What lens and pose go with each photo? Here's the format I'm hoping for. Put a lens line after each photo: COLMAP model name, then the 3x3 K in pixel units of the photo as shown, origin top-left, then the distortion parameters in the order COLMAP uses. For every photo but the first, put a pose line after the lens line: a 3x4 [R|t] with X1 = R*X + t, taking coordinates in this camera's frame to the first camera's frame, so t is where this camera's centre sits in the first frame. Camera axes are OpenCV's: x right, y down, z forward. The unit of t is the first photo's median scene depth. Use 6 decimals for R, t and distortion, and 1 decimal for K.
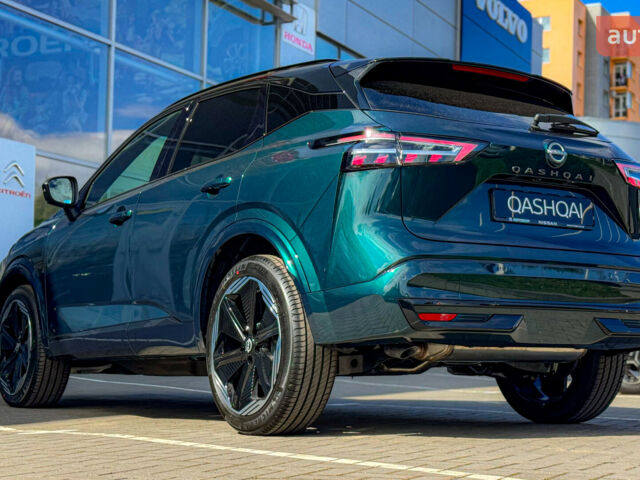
lens RADIAL K [[1342.0, 0, 320.0], [0, 1342.0, 240.0], [0, 0, 1]] dist [0.214935, 0.047348]
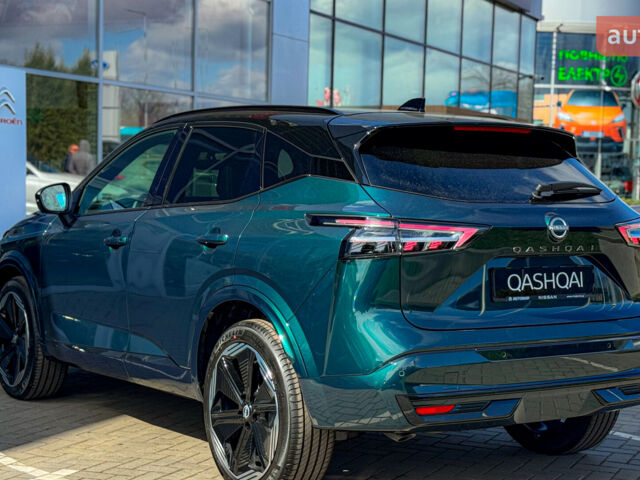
lens RADIAL K [[1342.0, 0, 320.0], [0, 1342.0, 240.0], [0, 0, 1]] dist [0.214935, 0.047348]
pose [[0.999991, 0.002302, 0.003581, -0.001992], [-0.002804, 0.989143, 0.146926, -0.198927], [-0.003204, -0.146935, 0.989141, 0.026222]]
